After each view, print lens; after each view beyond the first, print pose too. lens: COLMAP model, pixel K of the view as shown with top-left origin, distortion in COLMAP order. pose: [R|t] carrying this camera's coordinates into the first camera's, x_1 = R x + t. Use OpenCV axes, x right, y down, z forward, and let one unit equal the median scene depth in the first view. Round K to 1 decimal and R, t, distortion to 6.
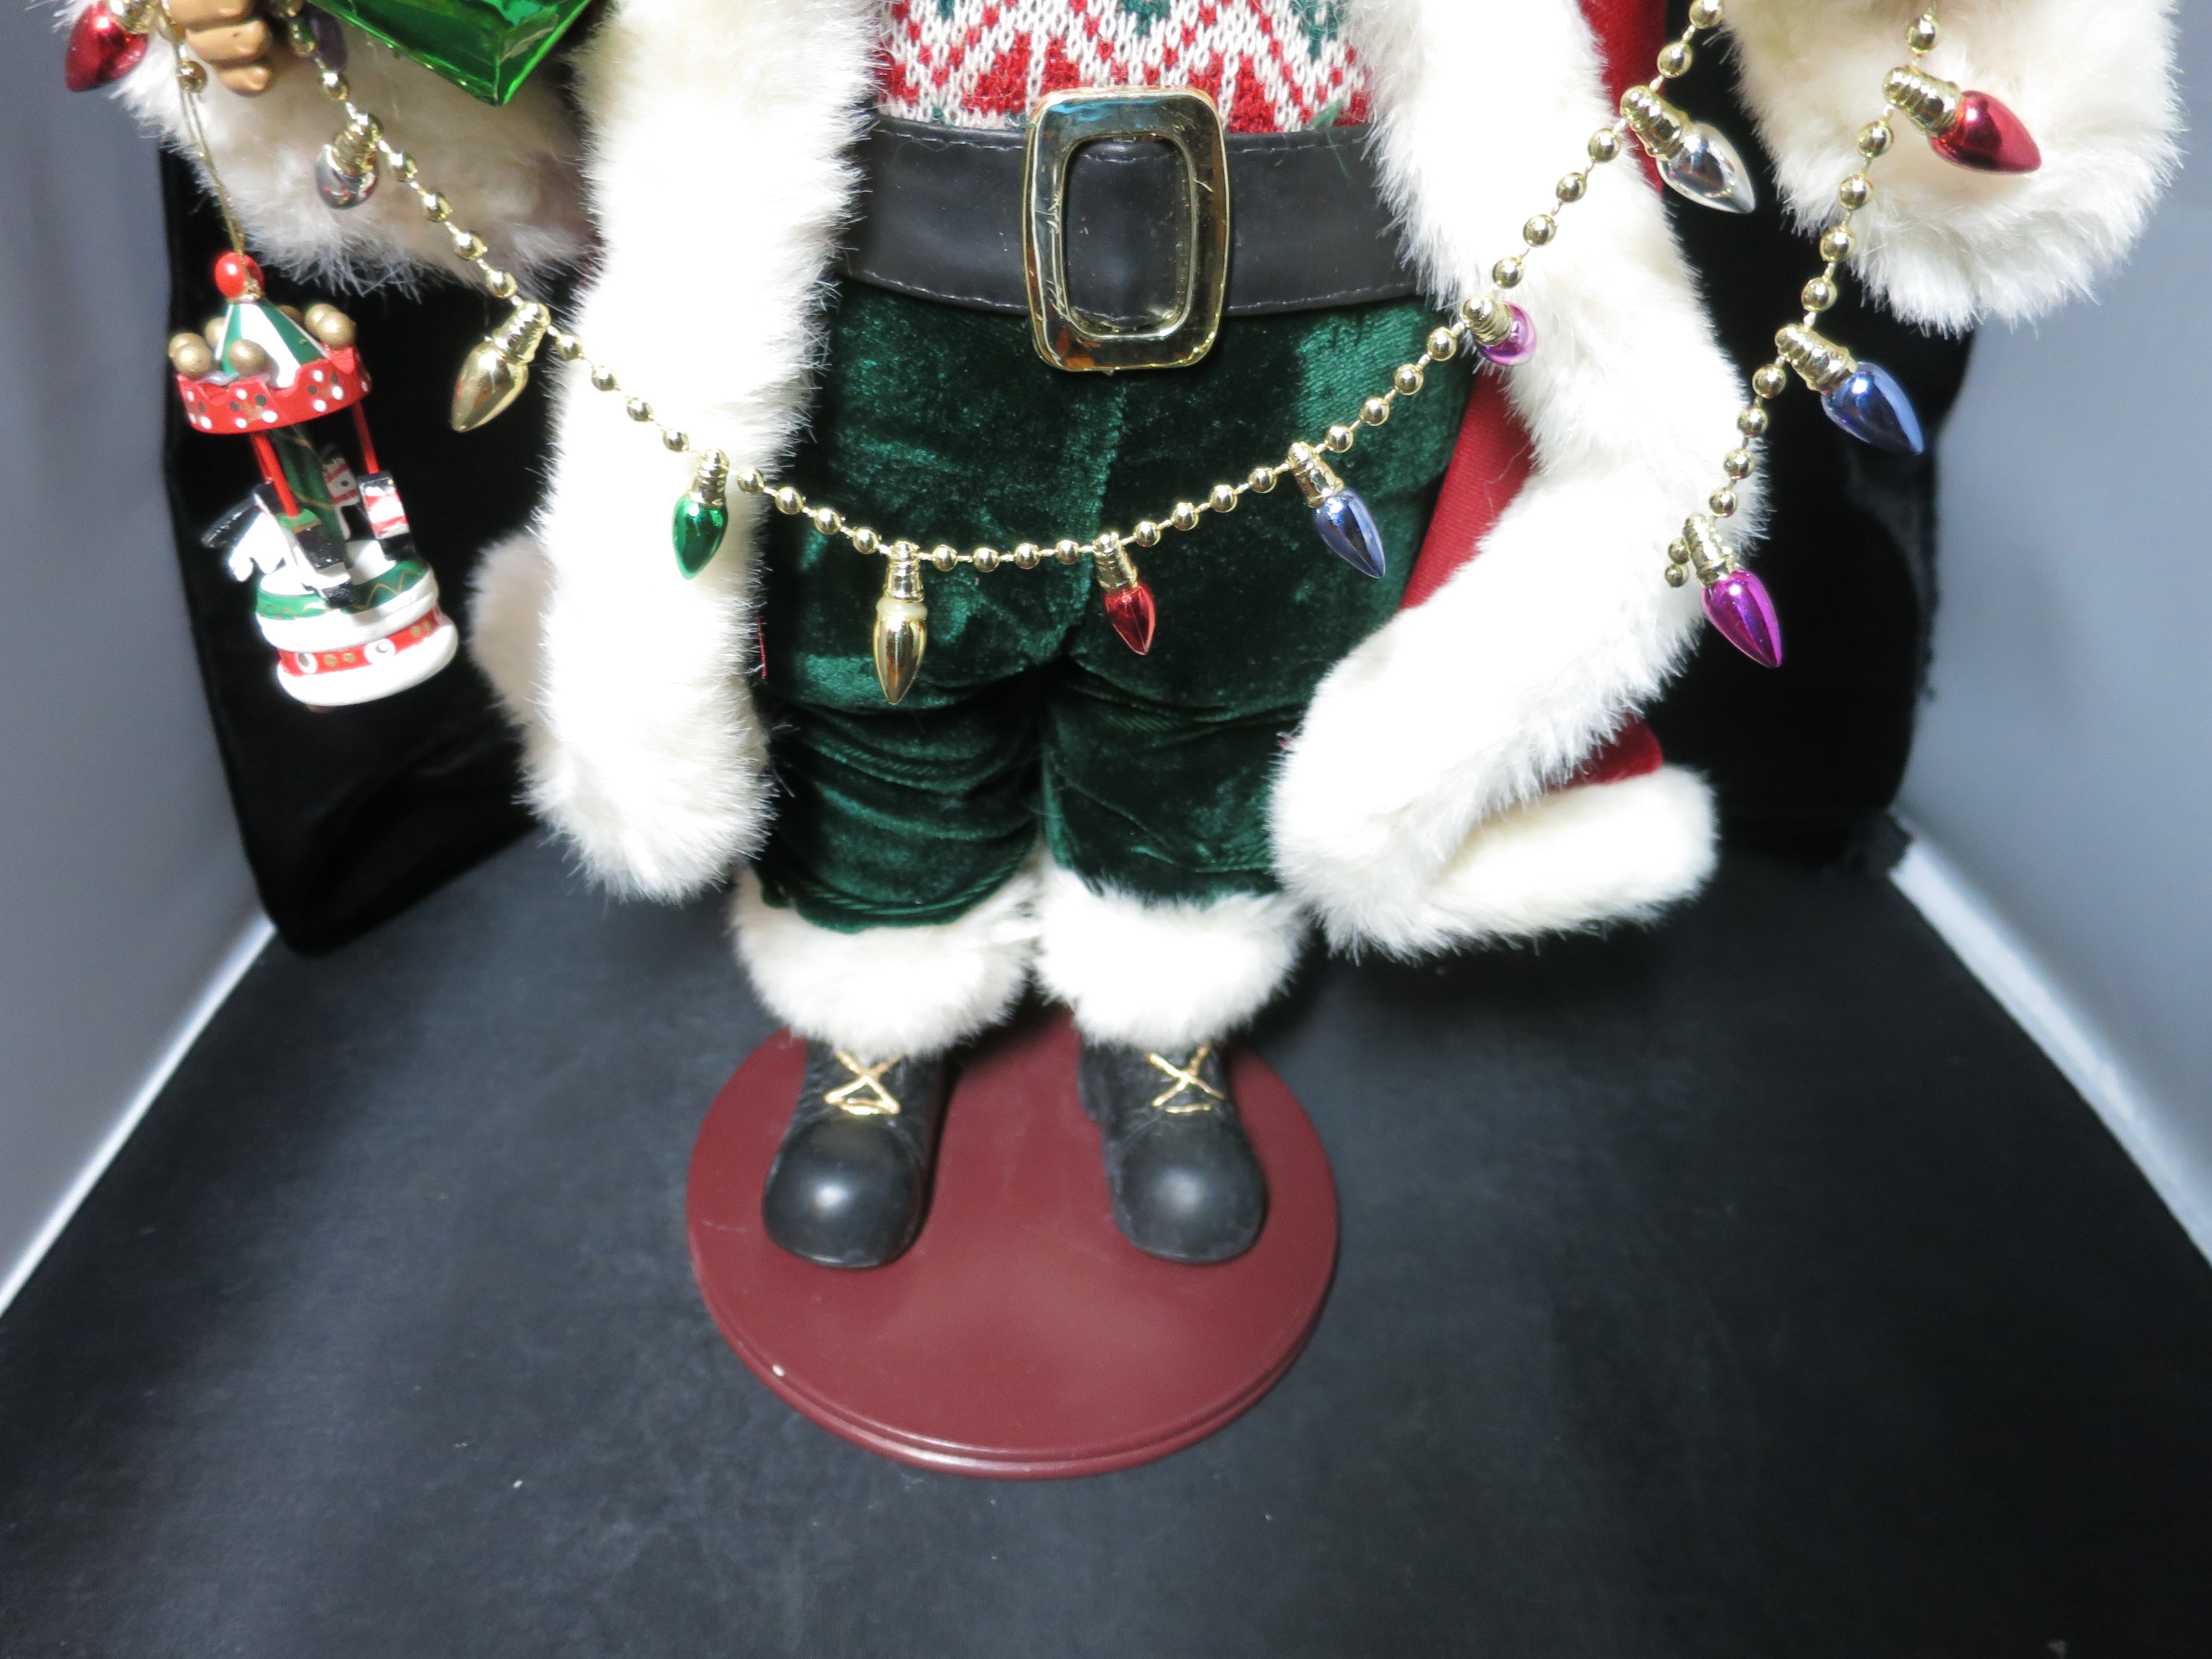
lens RADIAL K [[1551.7, 0, 1106.0], [0, 1551.7, 829.5], [0, 0, 1]] dist [-0.028311, 0.002039]
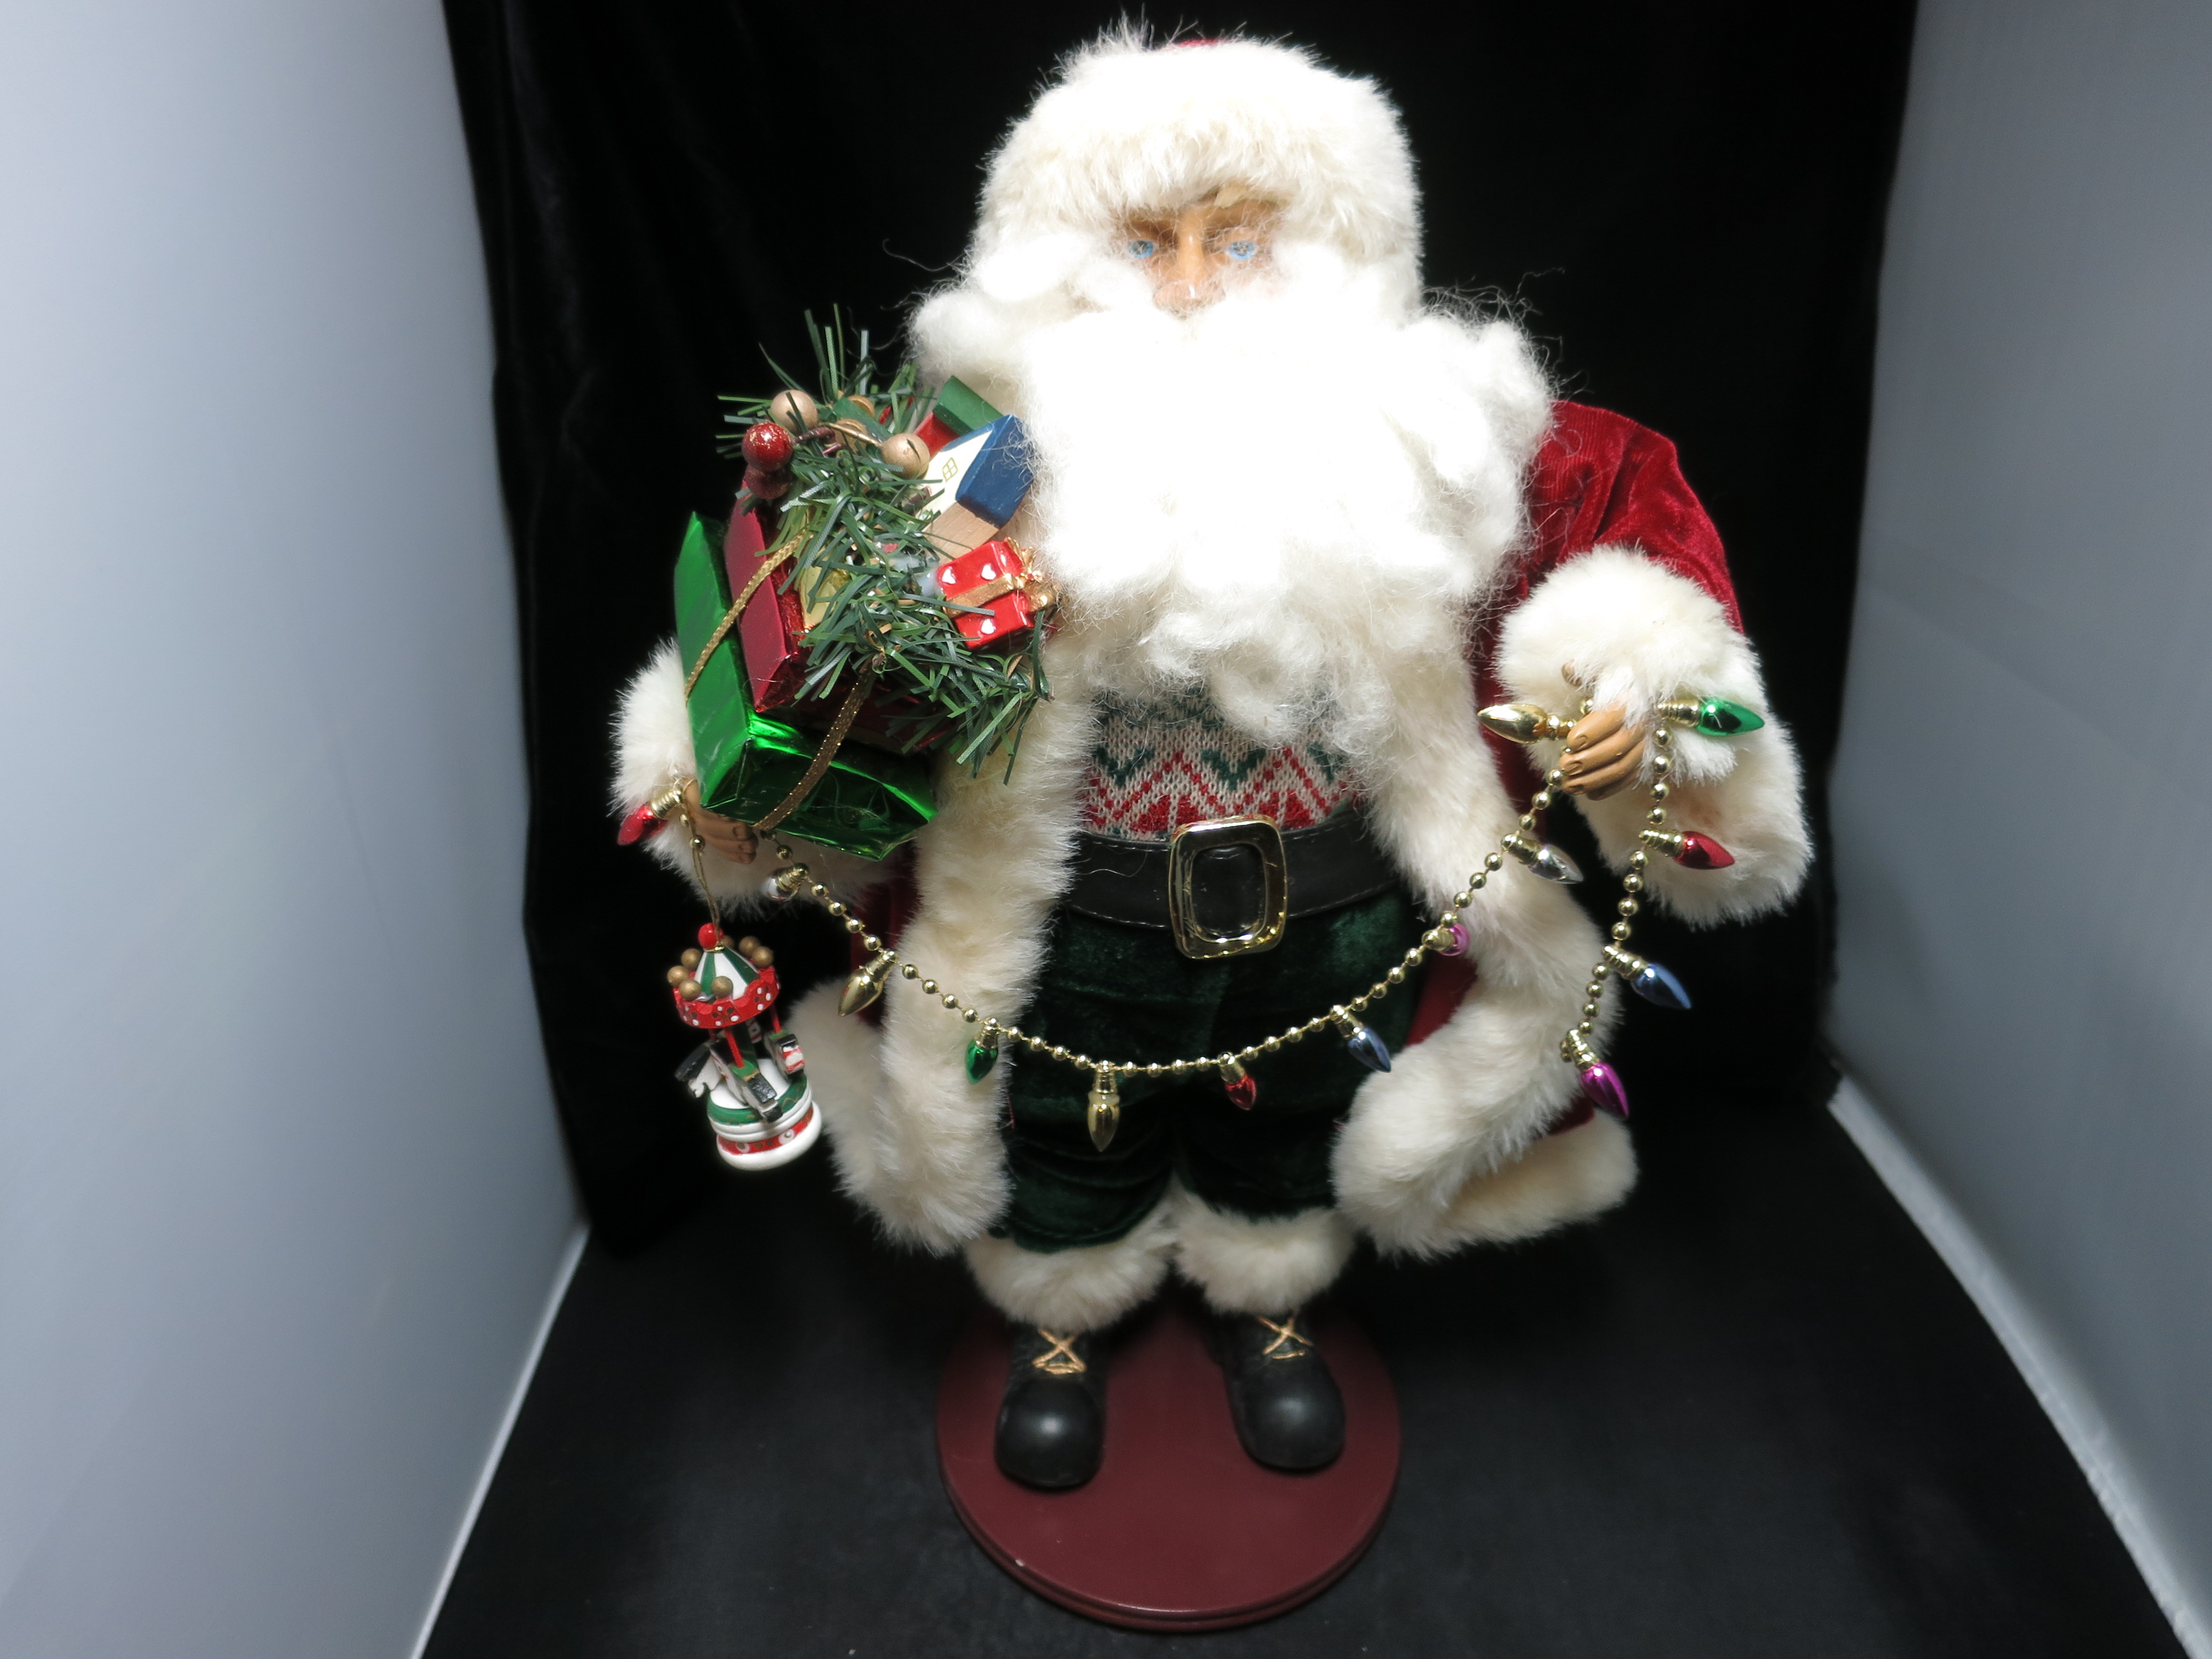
lens RADIAL K [[1652.2, 0, 1106.0], [0, 1652.2, 829.5], [0, 0, 1]] dist [-0.000628, 0.003972]
pose [[0.997728, -0.063643, -0.022104, -0.074587], [0.062309, 0.996454, -0.056540, -0.337770], [0.025624, 0.055034, 0.998156, -0.813496]]
